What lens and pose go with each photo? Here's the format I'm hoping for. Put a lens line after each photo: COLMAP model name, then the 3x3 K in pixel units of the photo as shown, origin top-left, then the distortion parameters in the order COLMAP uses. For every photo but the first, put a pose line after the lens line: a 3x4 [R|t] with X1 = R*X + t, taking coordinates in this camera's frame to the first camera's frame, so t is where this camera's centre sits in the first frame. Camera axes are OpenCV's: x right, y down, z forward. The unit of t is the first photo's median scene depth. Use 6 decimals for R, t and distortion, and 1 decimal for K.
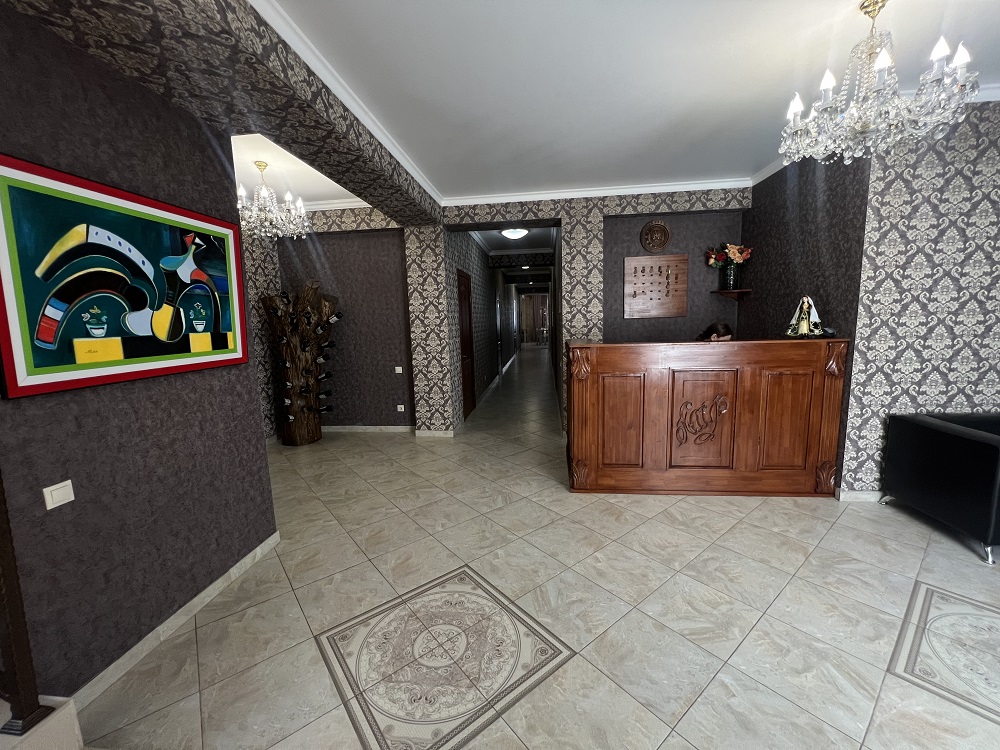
lens RADIAL K [[398.8, 0, 500.0], [0, 398.8, 375.0], [0, 0, 1]] dist [0.001020, 0.000108]
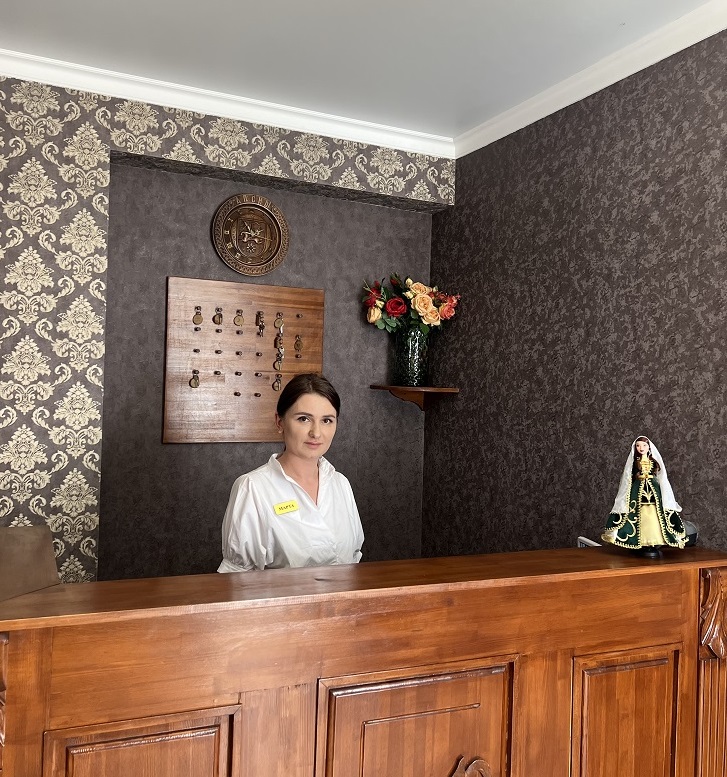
lens RADIAL K [[783.4, 0, 363.5], [0, 783.4, 388.5], [0, 0, 1]] dist [0.046447, -0.024703]
pose [[0.854177, 0.063290, 0.516116, 0.106966], [0.014303, 0.989330, -0.144990, -0.093306], [-0.519786, 0.131229, 0.844158, 0.337510]]
